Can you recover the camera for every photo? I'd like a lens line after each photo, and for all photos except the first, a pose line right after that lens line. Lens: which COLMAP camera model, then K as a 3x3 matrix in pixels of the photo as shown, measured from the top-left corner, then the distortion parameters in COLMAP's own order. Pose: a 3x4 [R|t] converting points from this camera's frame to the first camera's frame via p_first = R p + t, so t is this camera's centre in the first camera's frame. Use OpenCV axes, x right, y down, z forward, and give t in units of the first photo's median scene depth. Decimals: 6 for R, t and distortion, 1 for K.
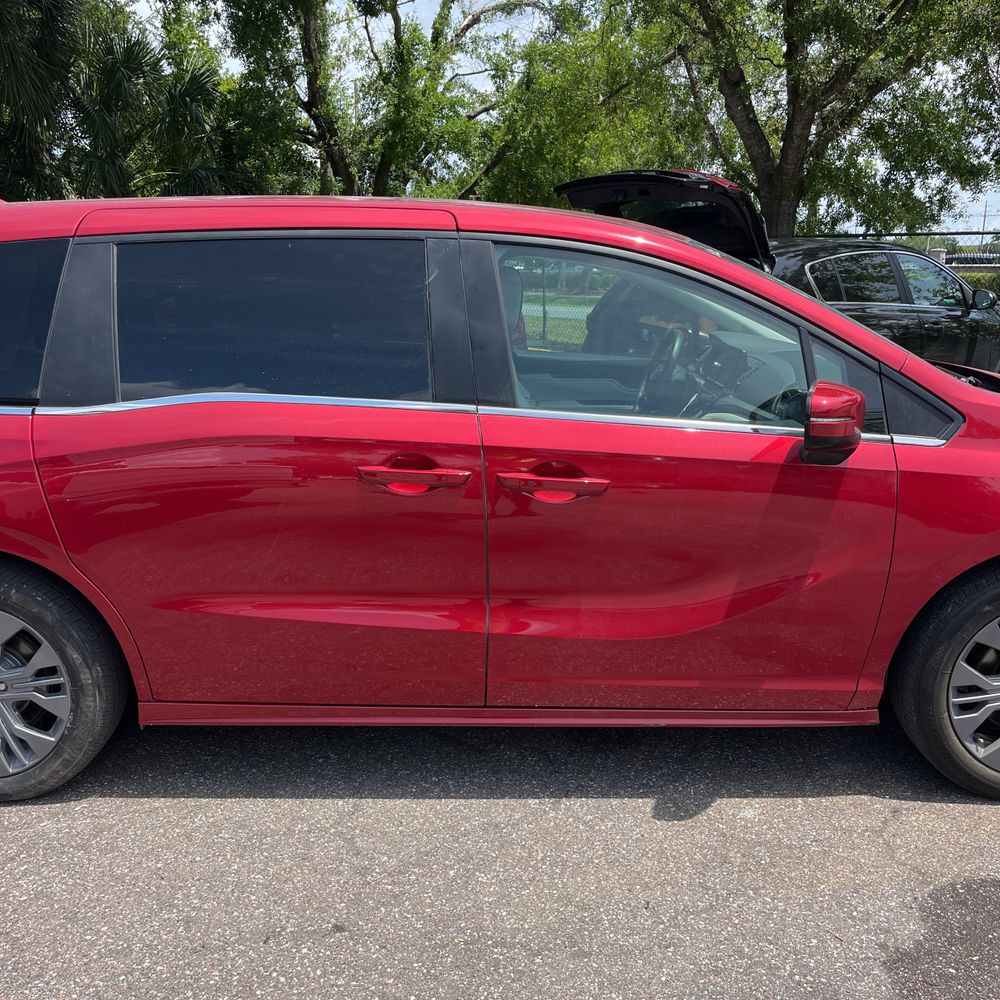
lens RADIAL K [[1002.8, 0, 488.6], [0, 1002.8, 516.4], [0, 0, 1]] dist [0.034332, -0.029058]
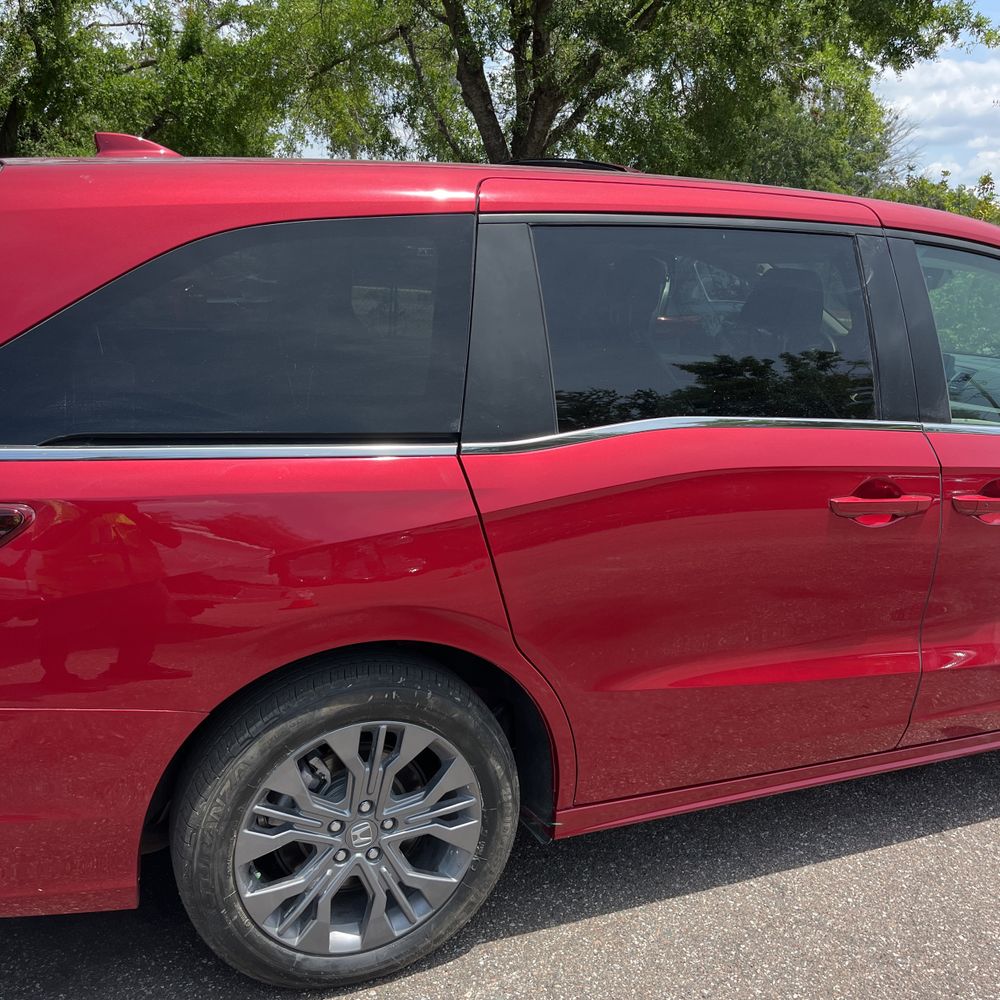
lens RADIAL K [[1011.2, 0, 513.7], [0, 1011.2, 533.4], [0, 0, 1]] dist [0.011262, -0.018914]
pose [[0.913811, -0.071903, 0.399723, -0.411267], [0.060369, 0.997318, 0.041389, -0.040608], [-0.401627, -0.013691, 0.915701, 0.177571]]
